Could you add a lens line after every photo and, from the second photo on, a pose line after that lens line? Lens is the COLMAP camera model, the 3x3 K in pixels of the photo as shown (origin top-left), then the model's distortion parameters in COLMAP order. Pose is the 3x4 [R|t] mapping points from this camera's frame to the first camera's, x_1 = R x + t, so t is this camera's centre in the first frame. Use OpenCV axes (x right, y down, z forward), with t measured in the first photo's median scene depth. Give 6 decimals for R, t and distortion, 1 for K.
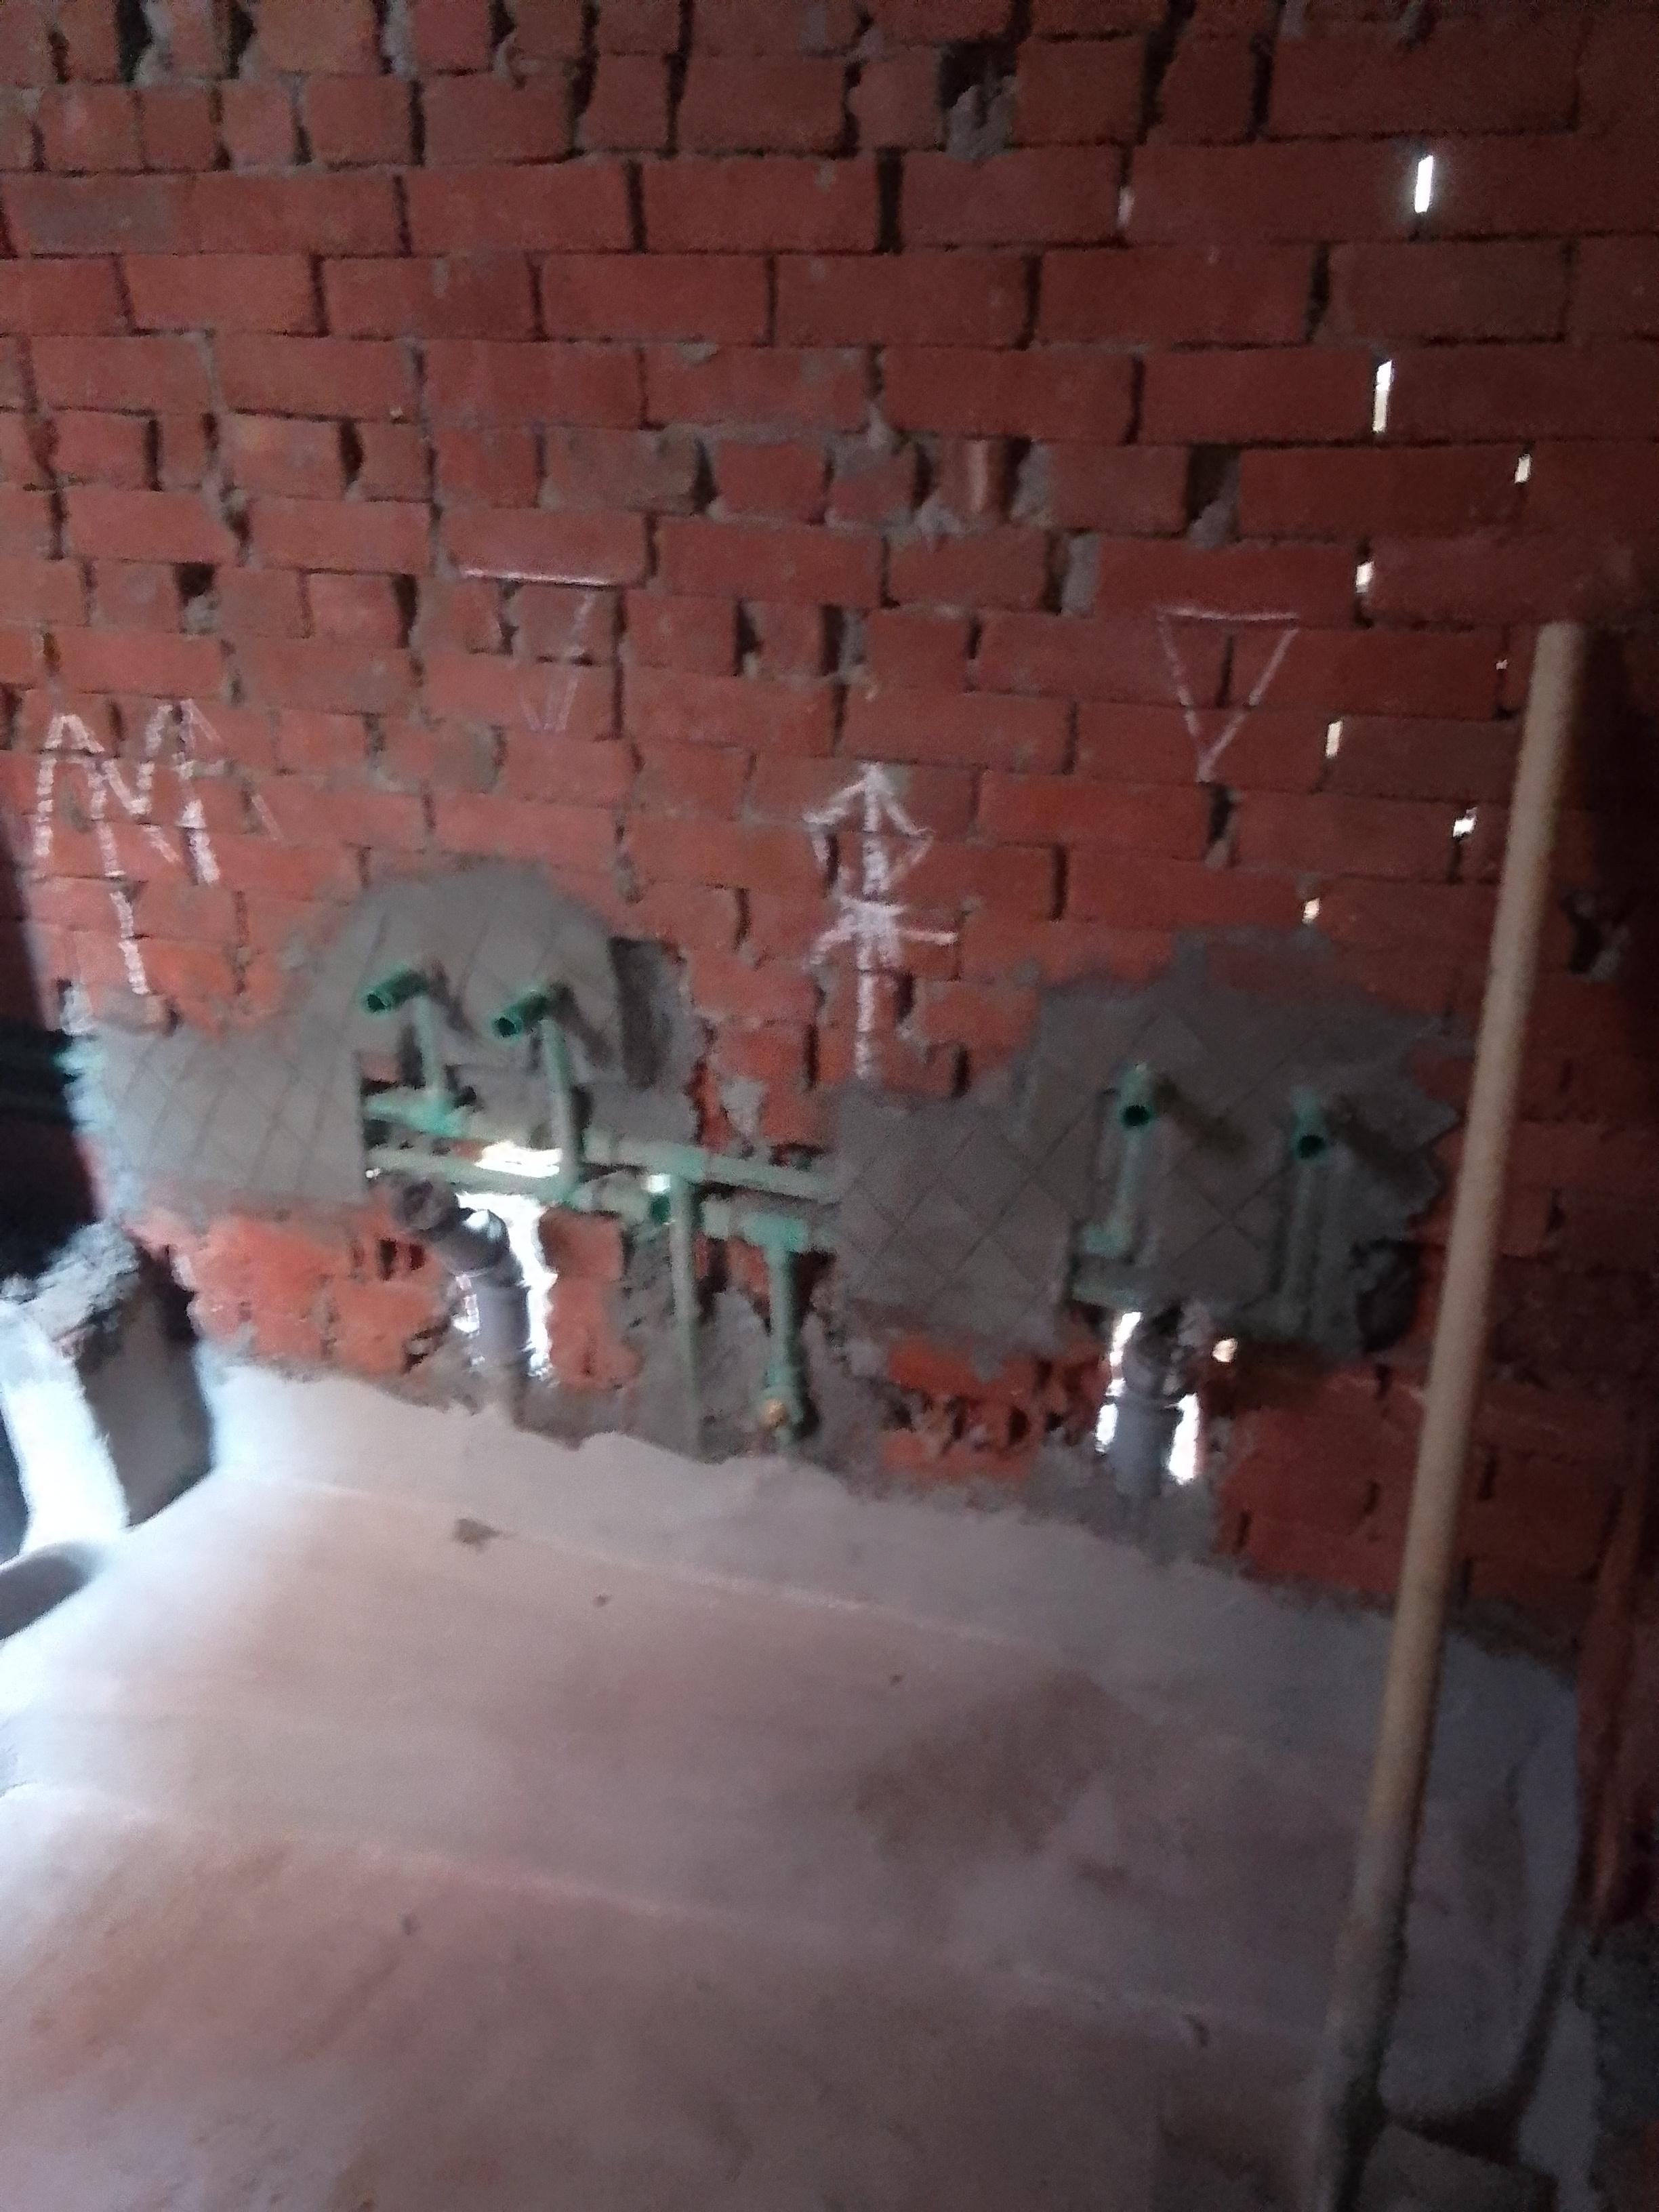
lens RADIAL K [[1744.1, 0, 829.5], [0, 1744.1, 1106.0], [0, 0, 1]] dist [0.093247, -0.088125]
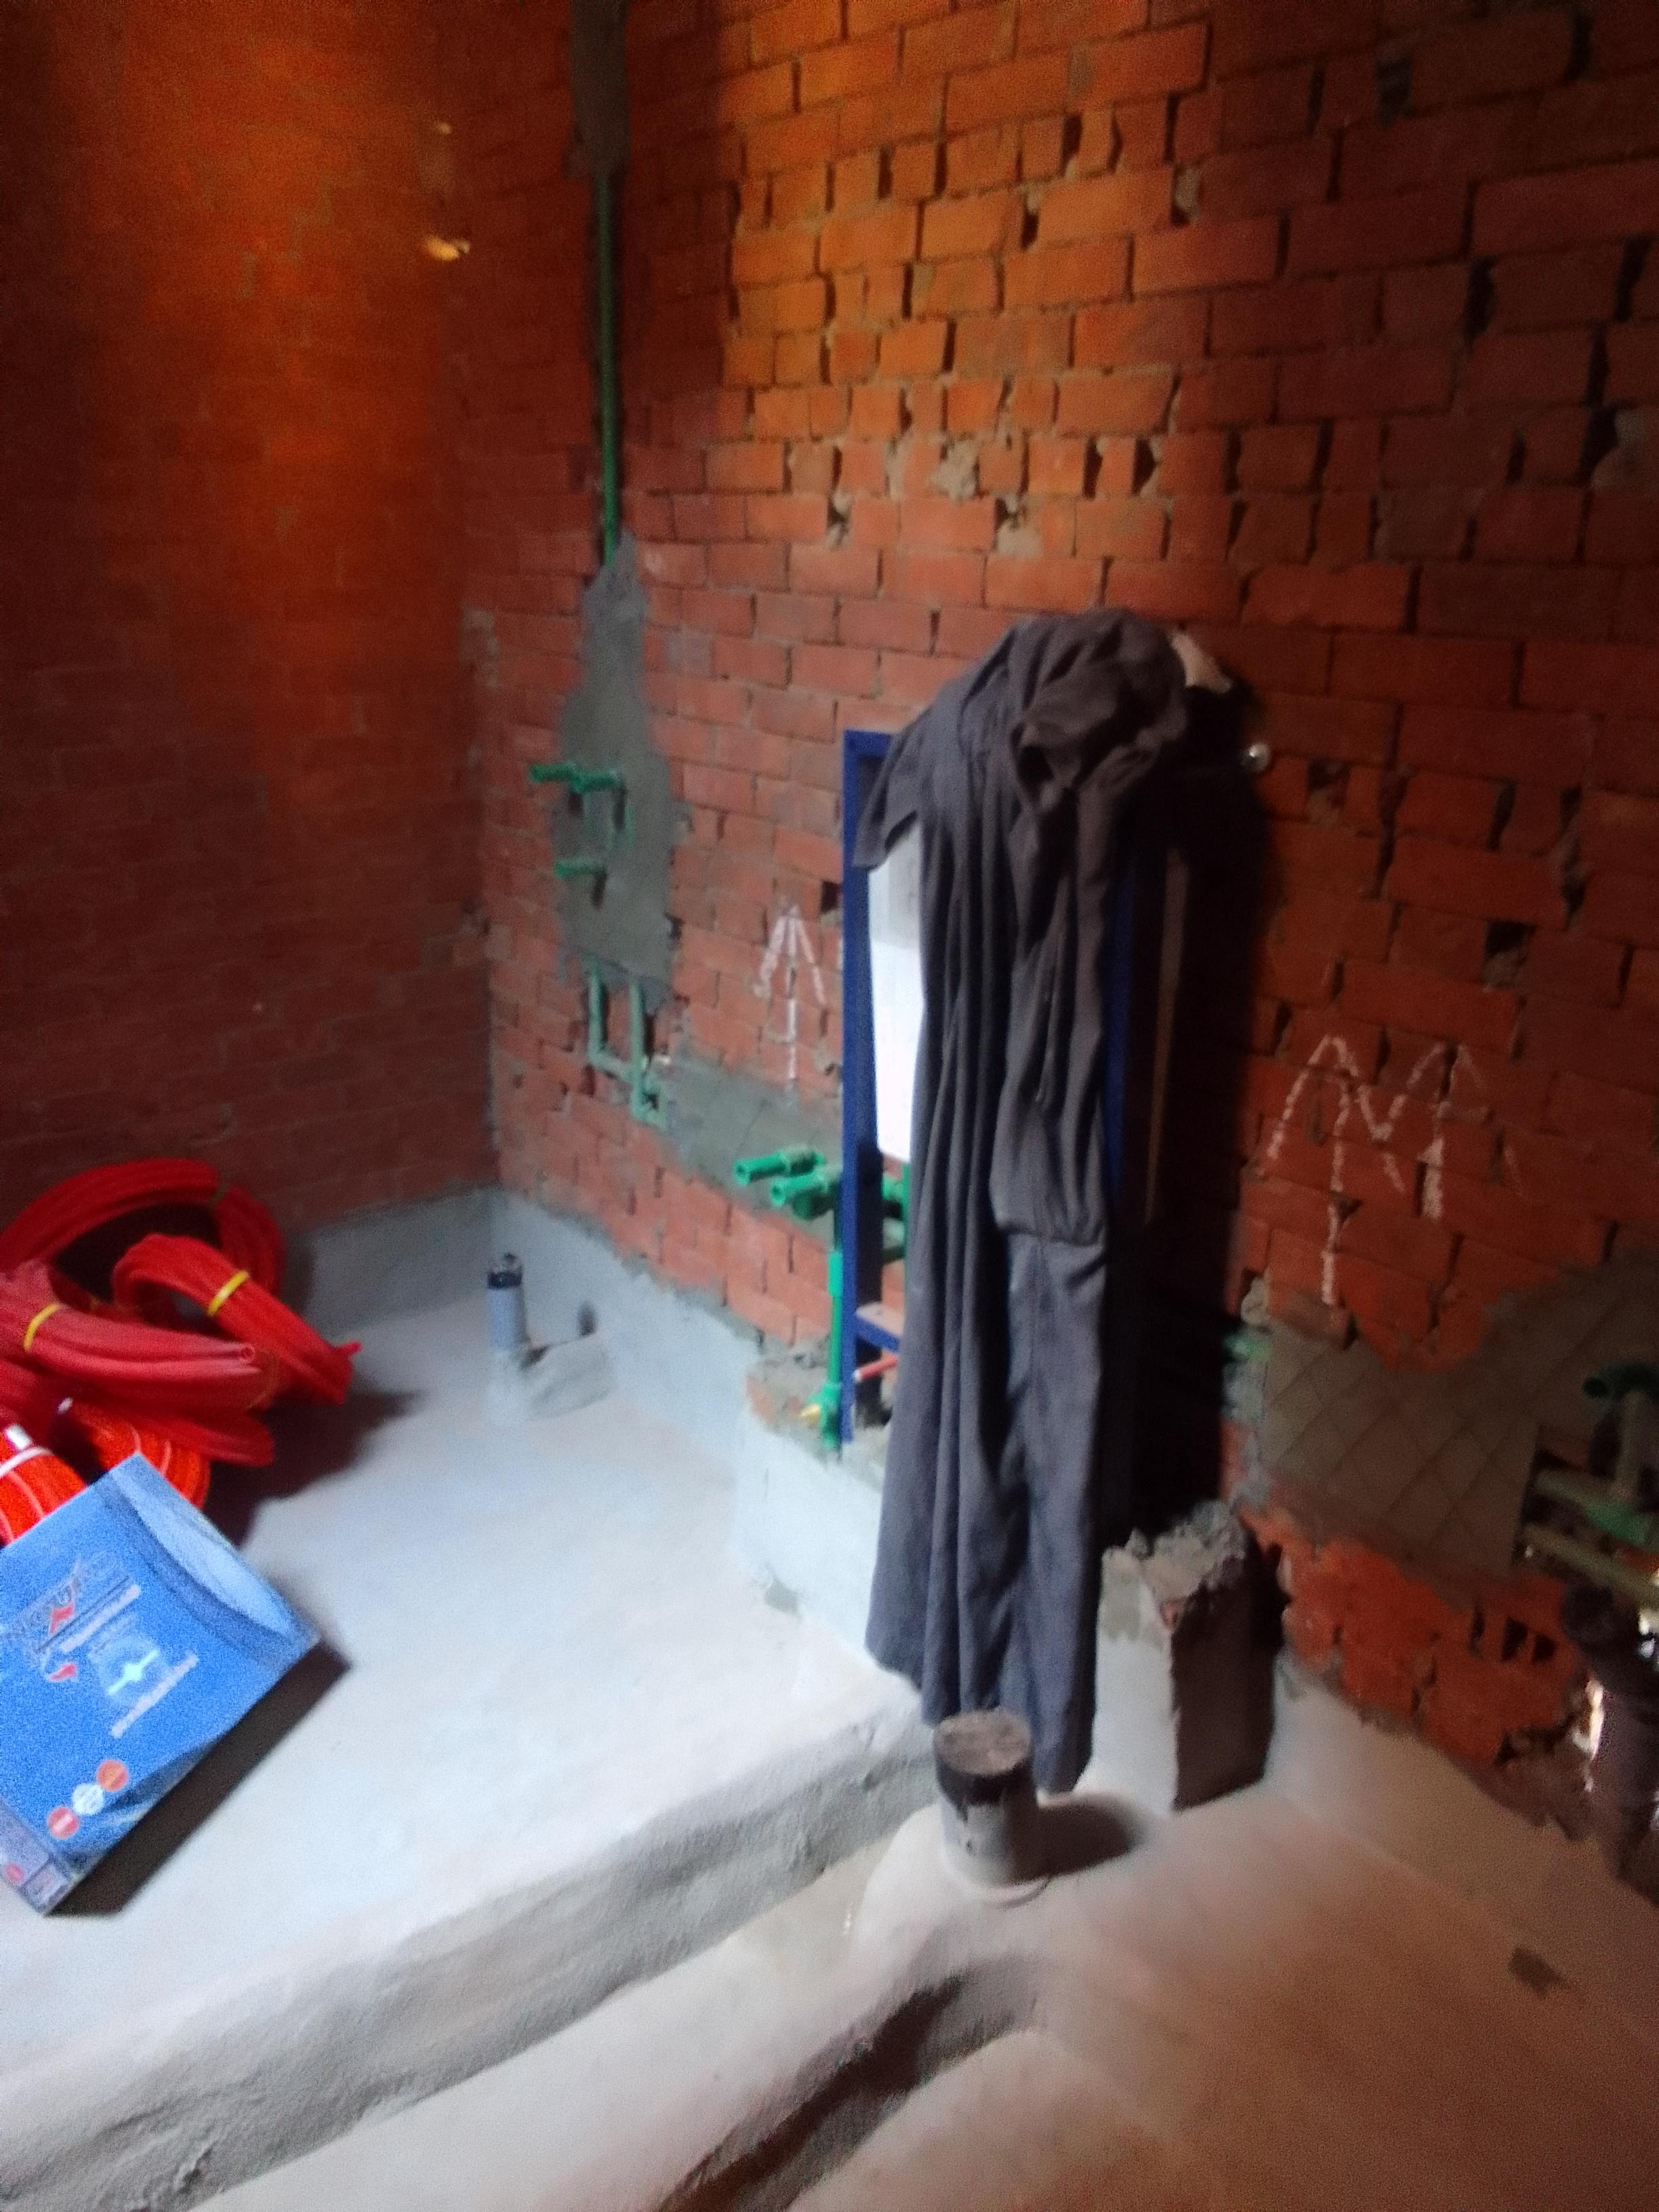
lens RADIAL K [[1744.1, 0, 829.5], [0, 1744.1, 1106.0], [0, 0, 1]] dist [0.093247, -0.088125]
pose [[0.843967, 0.188922, -0.502024, -0.143517], [-0.253735, 0.965198, -0.063337, -0.036558], [0.472587, 0.180836, 0.862531, -0.034358]]
